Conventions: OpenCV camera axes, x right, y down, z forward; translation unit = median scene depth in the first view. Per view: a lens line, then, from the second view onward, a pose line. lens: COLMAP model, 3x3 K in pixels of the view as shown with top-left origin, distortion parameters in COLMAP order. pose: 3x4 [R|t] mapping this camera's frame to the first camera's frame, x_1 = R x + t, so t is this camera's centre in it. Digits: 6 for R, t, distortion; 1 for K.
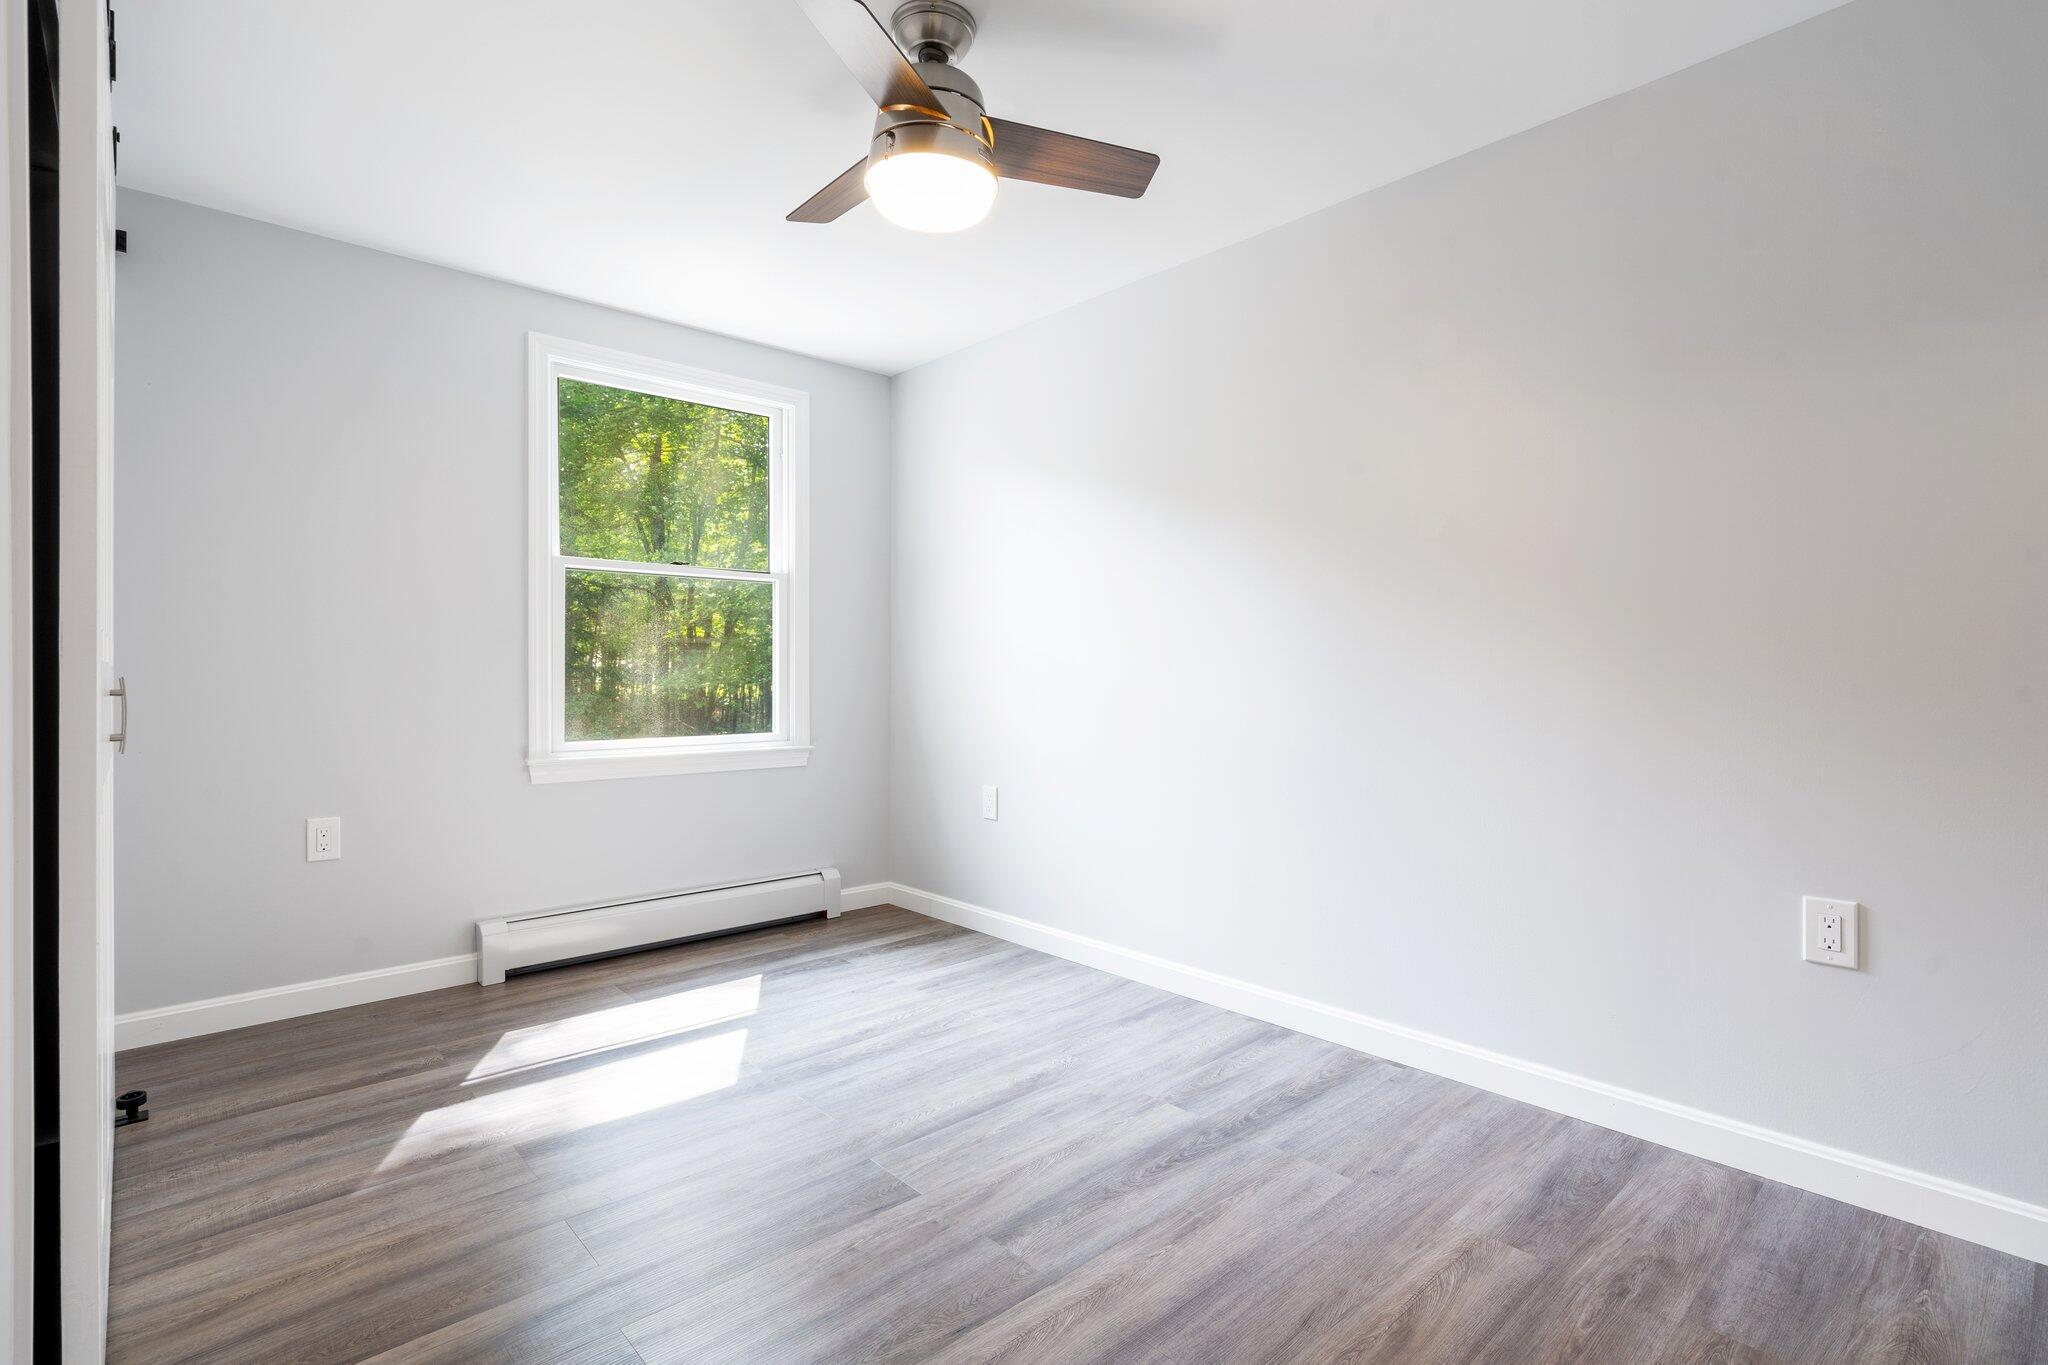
lens RADIAL K [[964.5, 0, 1015.2], [0, 964.5, 685.5], [0, 0, 1]] dist [-0.002446, 0.000558]
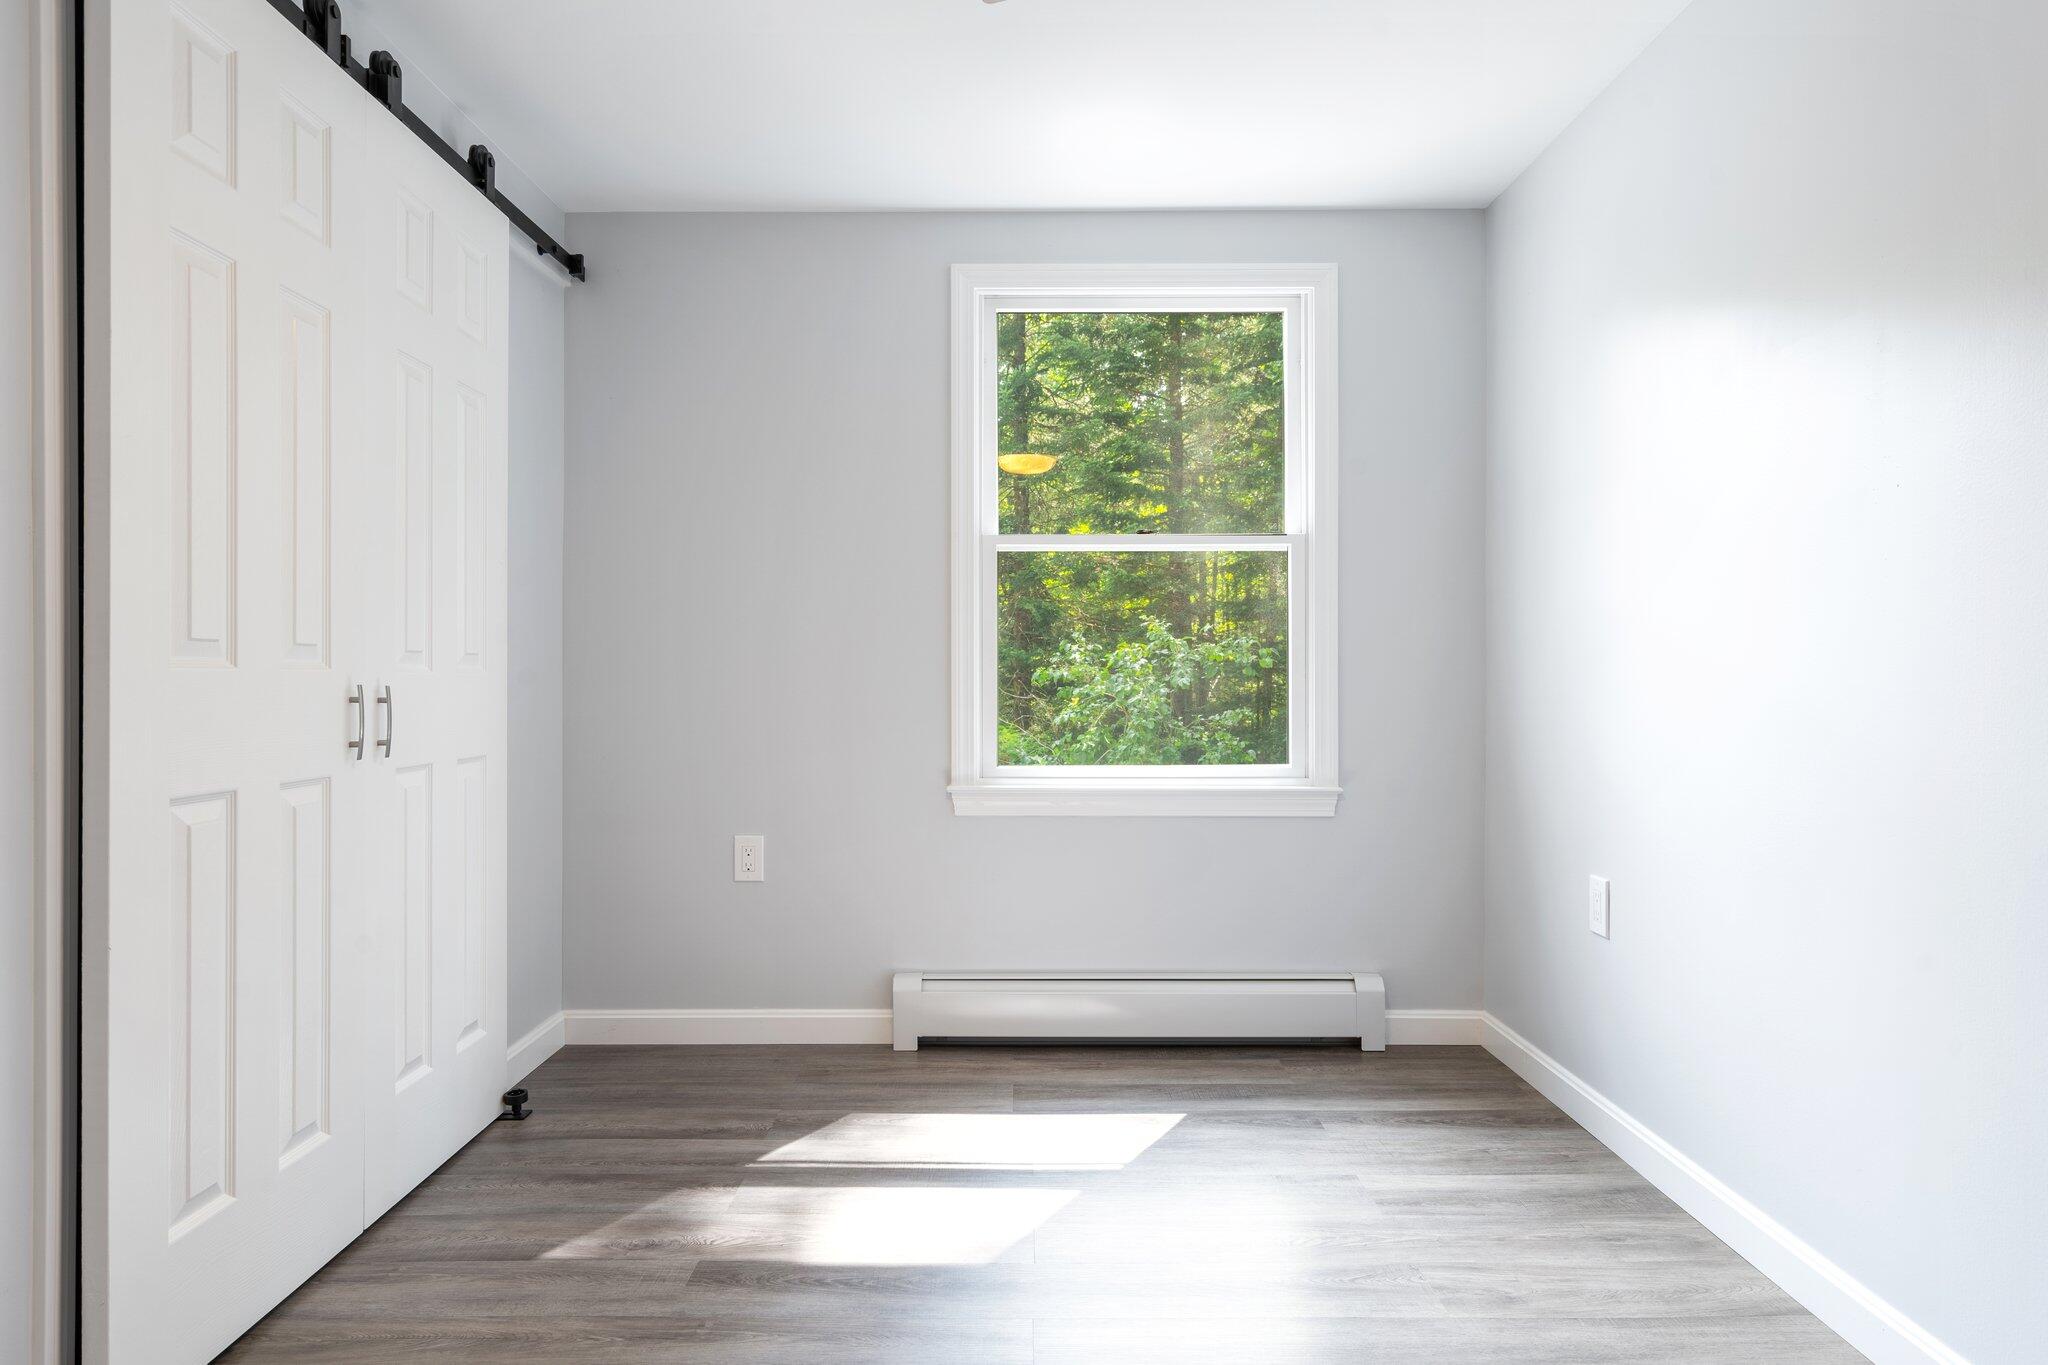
lens RADIAL K [[1224.7, 0, 1015.8], [0, 1224.7, 683.0], [0, 0, 1]] dist [0.009542, -0.003024]
pose [[0.736816, 0.000232, -0.676093, 0.247497], [-0.006796, 0.999952, -0.007063, -0.003062], [0.676059, 0.009799, 0.736782, 0.271915]]
